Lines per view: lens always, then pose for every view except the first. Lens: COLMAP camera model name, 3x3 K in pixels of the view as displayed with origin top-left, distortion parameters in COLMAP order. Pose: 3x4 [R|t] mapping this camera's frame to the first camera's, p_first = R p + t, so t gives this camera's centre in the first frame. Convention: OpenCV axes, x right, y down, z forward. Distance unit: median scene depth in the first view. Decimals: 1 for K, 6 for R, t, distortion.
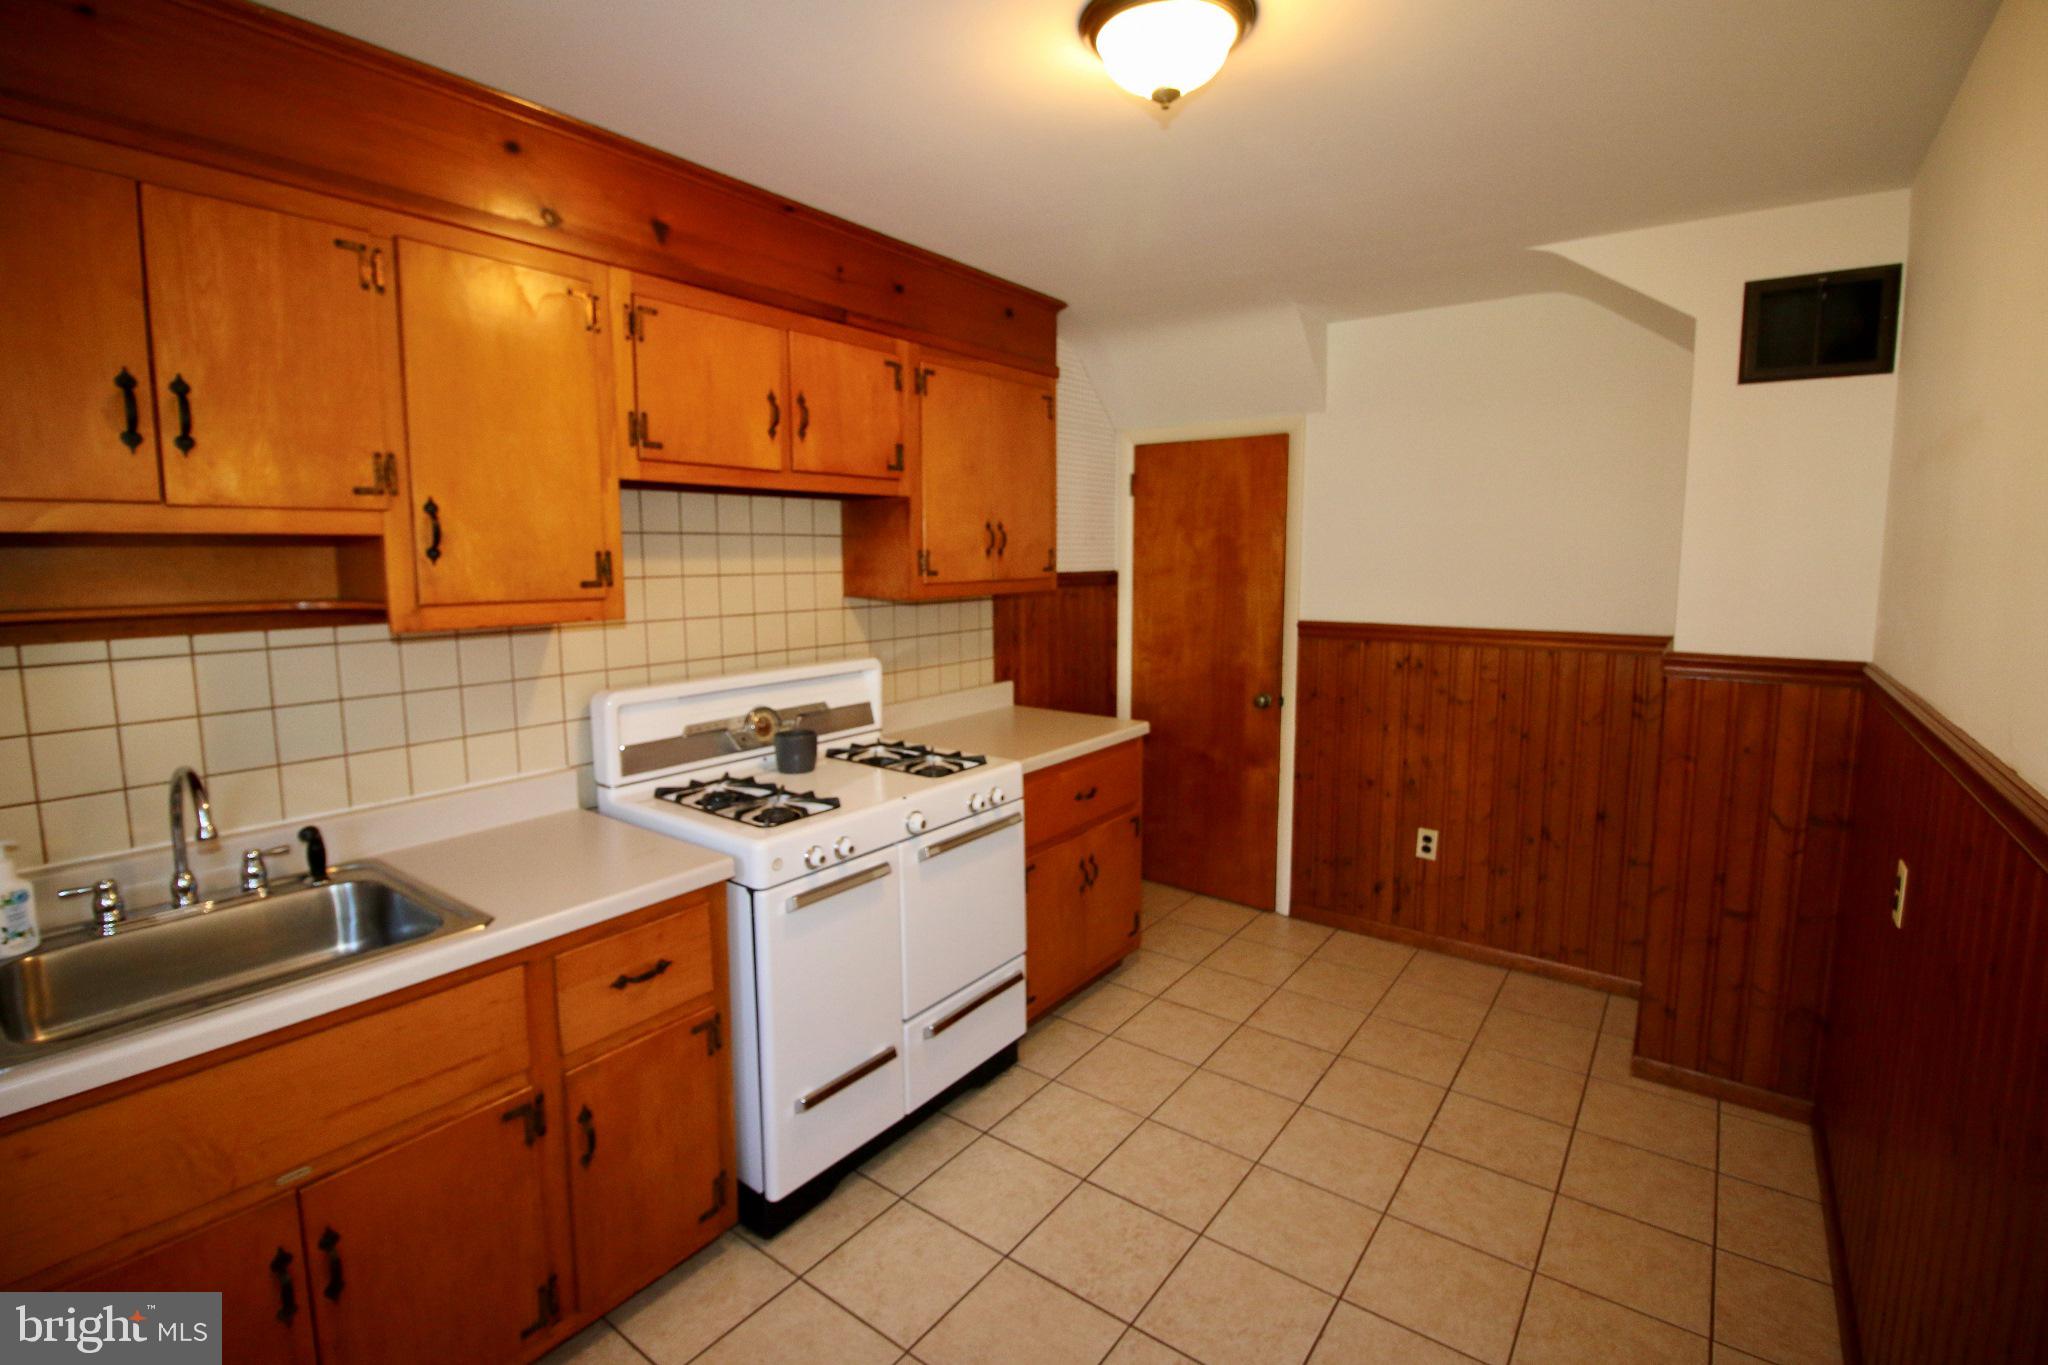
lens RADIAL K [[938.2, 0, 1025.4], [0, 938.2, 674.8], [0, 0, 1]] dist [-0.007542, -0.004010]
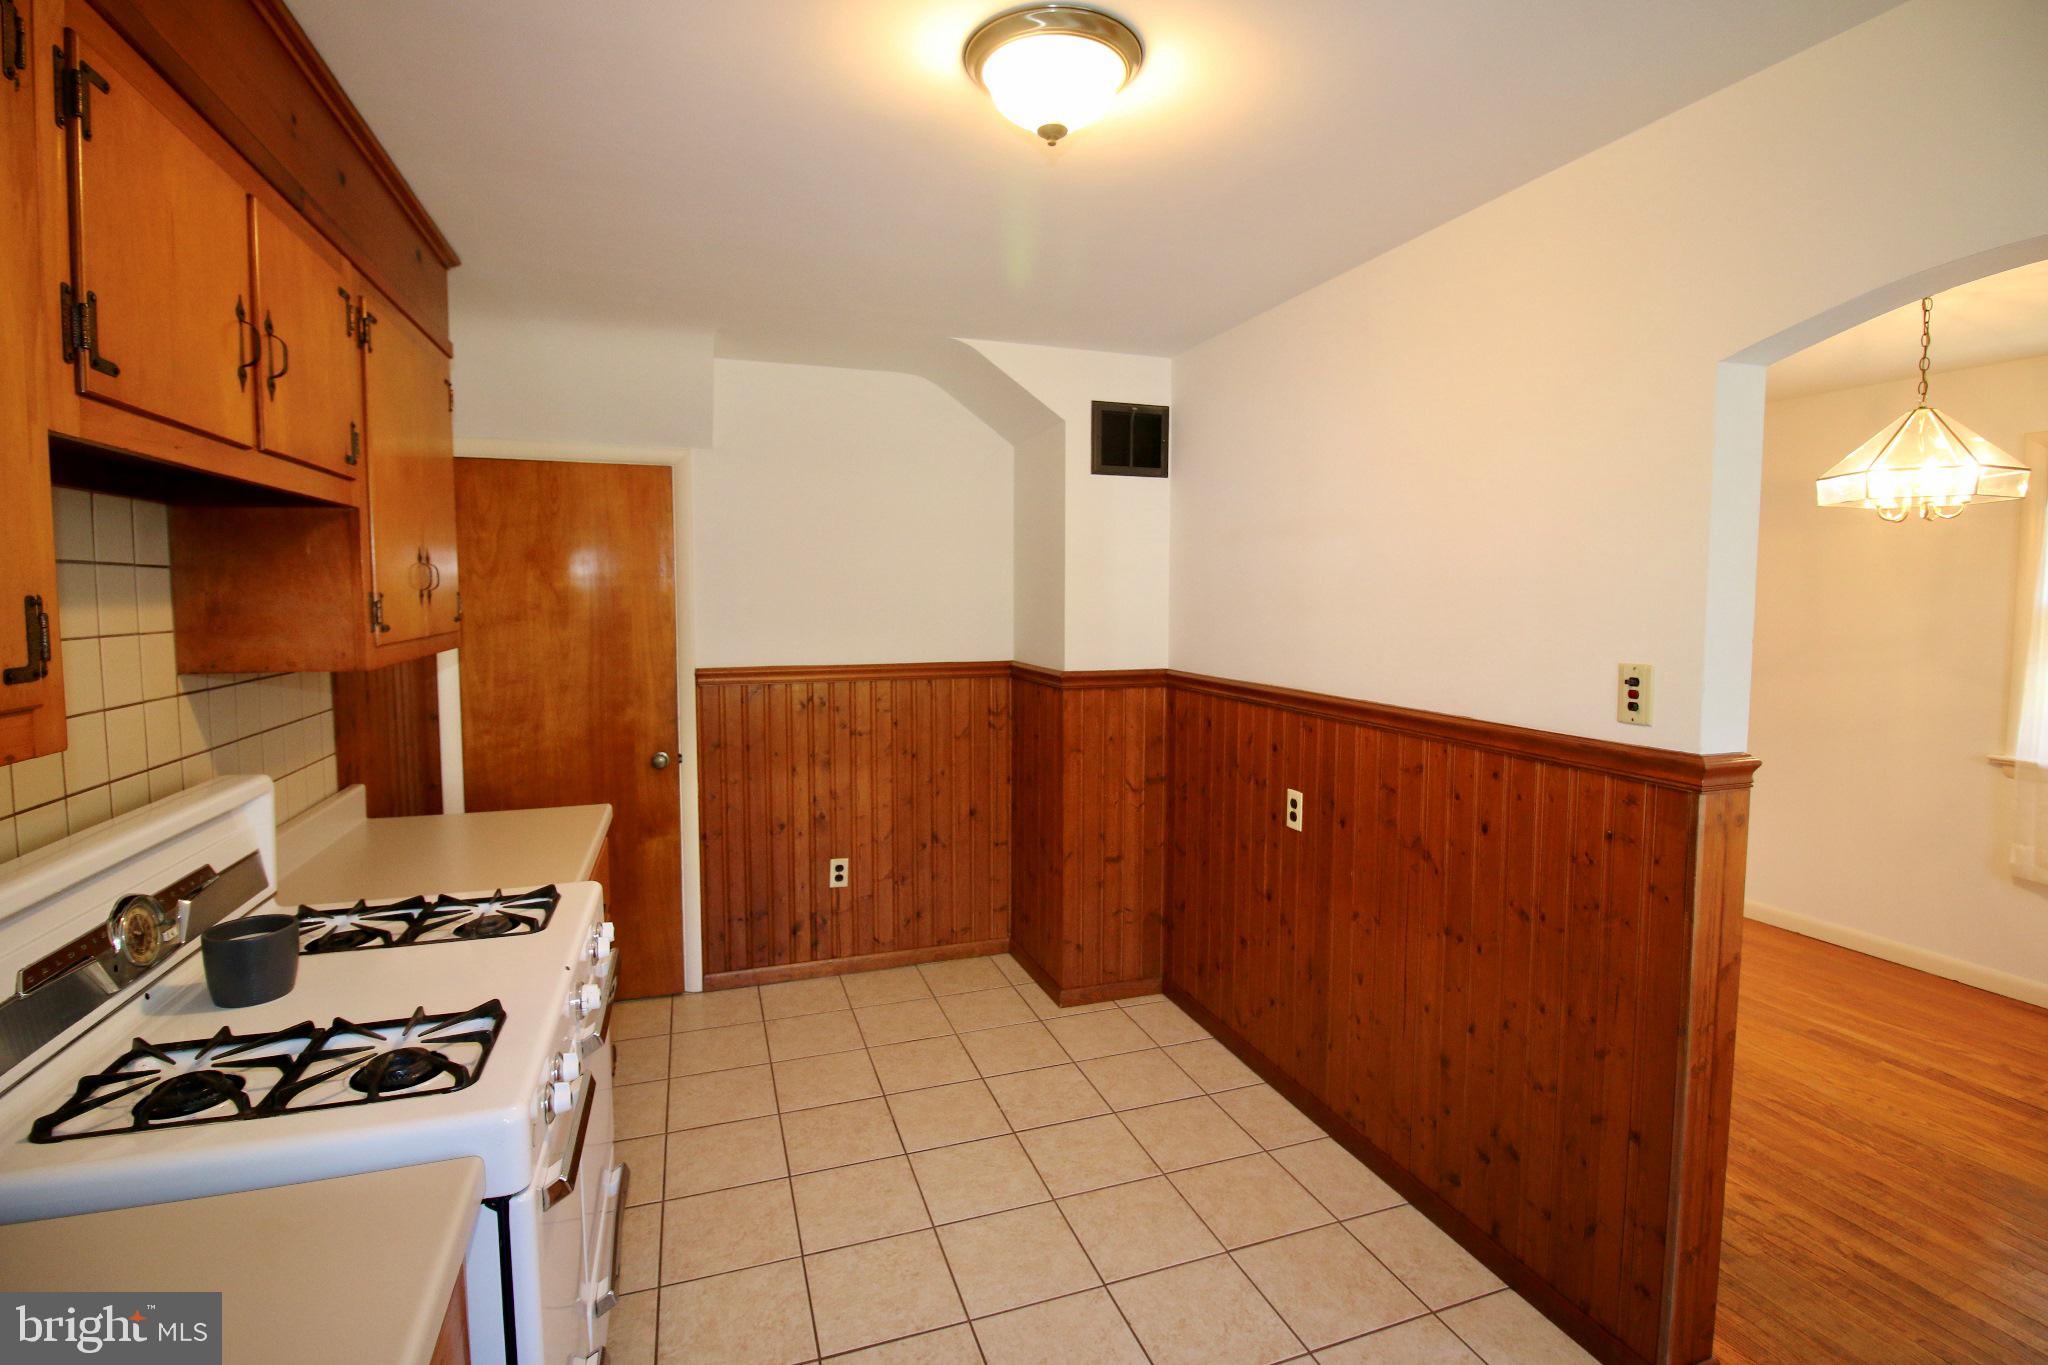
lens RADIAL K [[938.2, 0, 1021.3], [0, 938.2, 669.2], [0, 0, 1]] dist [-0.007542, -0.004010]
pose [[0.563783, -0.064873, 0.823371, -0.368019], [0.105491, 0.994401, 0.006115, -0.036790], [-0.819158, 0.083411, 0.567470, 0.268656]]
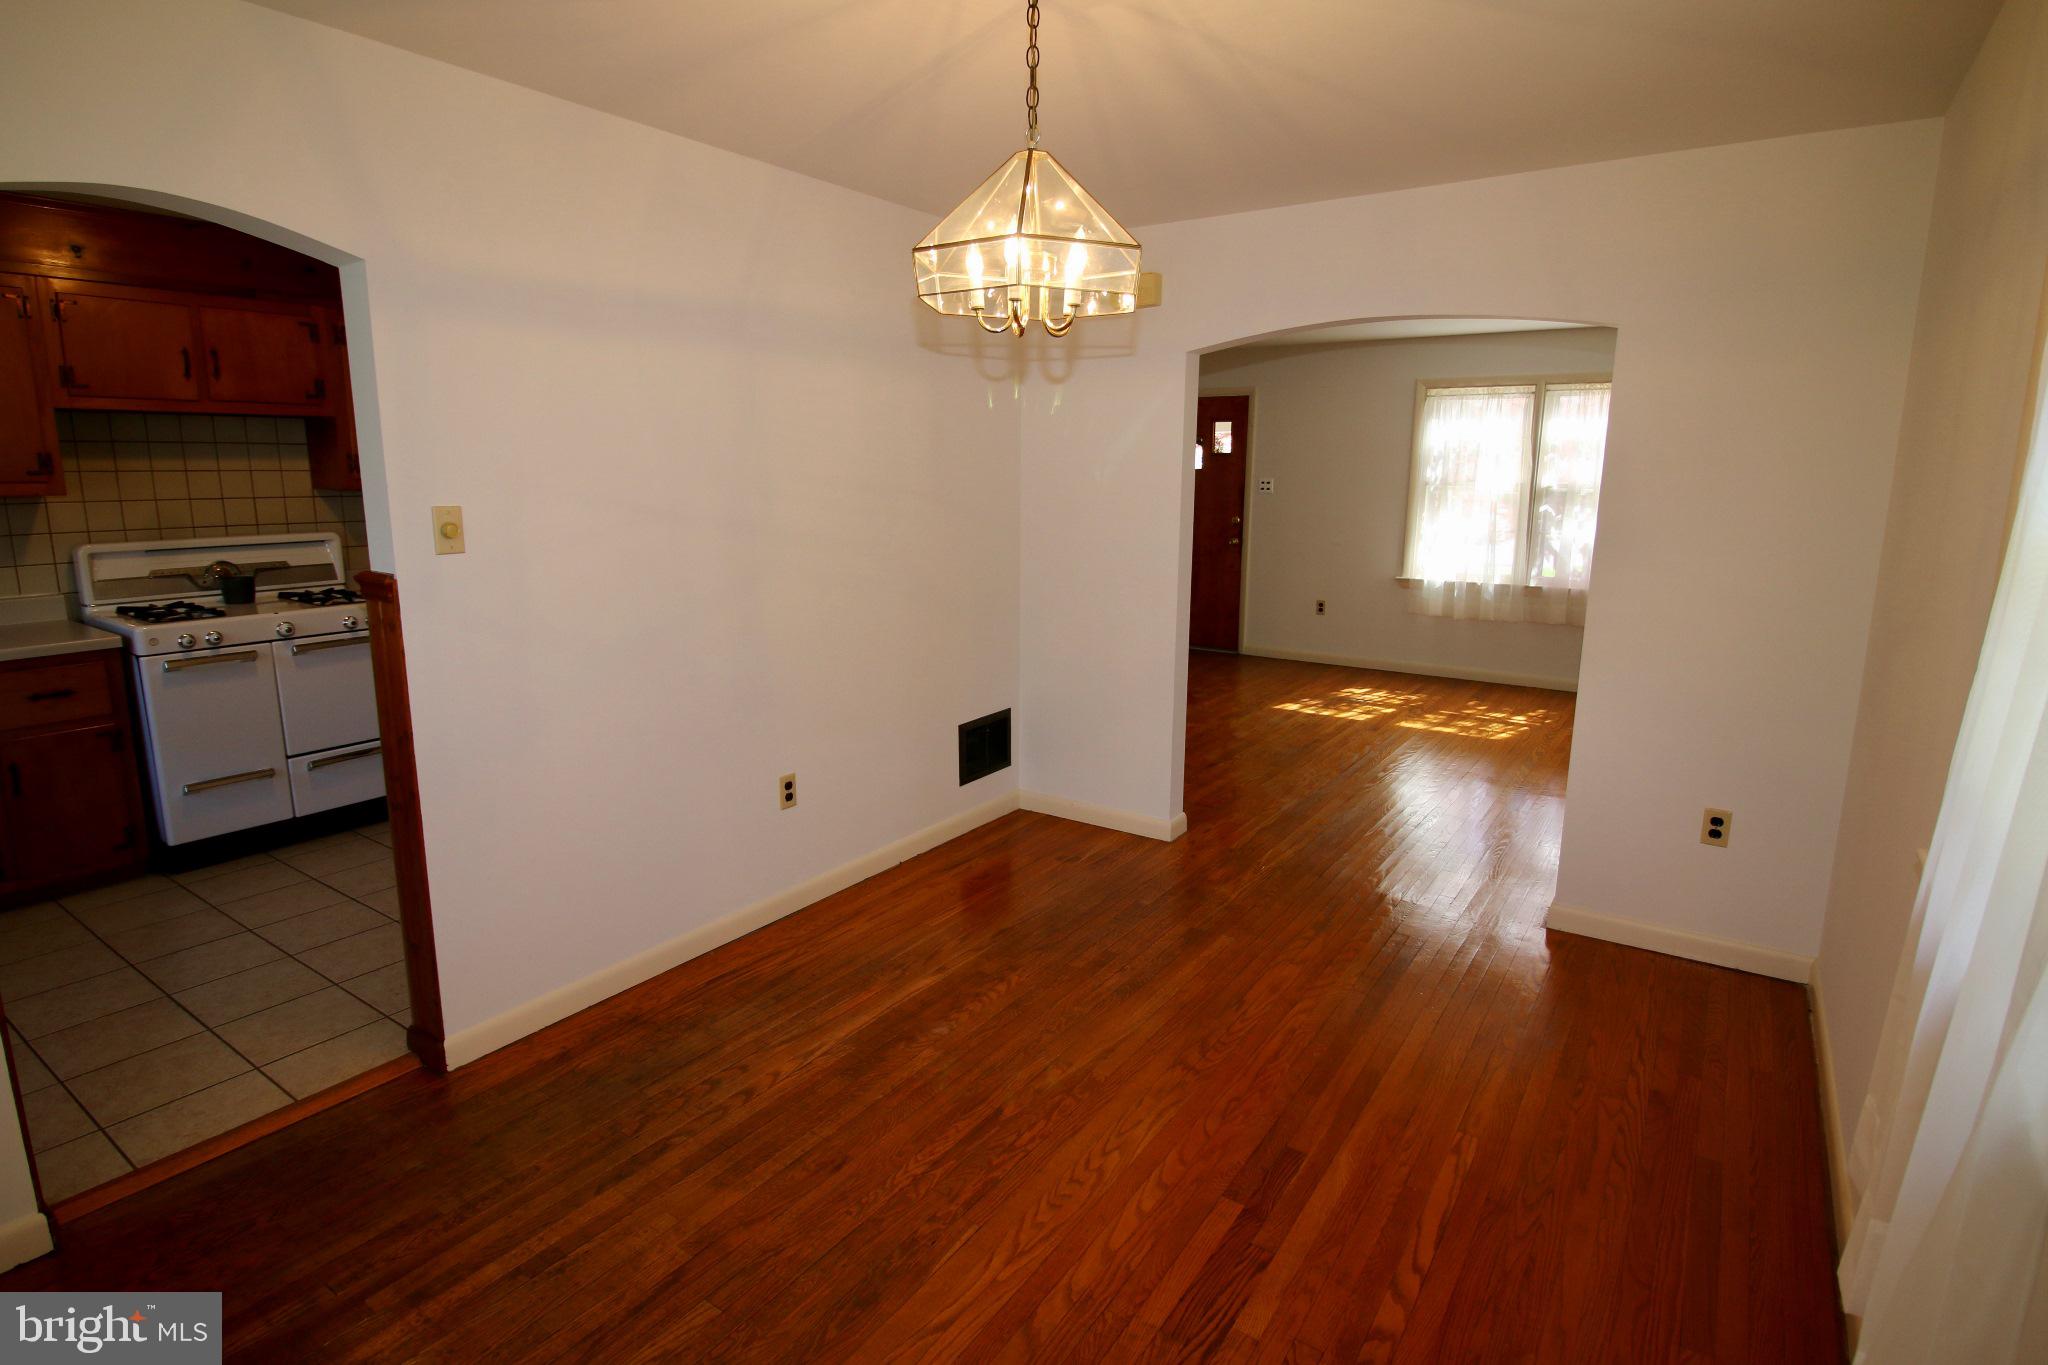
lens RADIAL K [[1036.6, 0, 995.8], [0, 1036.6, 686.5], [0, 0, 1]] dist [-0.009413, -0.002504]
pose [[0.999869, 0.001841, 0.016063, 0.798507], [-0.003059, 0.997092, 0.076141, 0.090216], [-0.015876, -0.076180, 0.996968, -0.569441]]
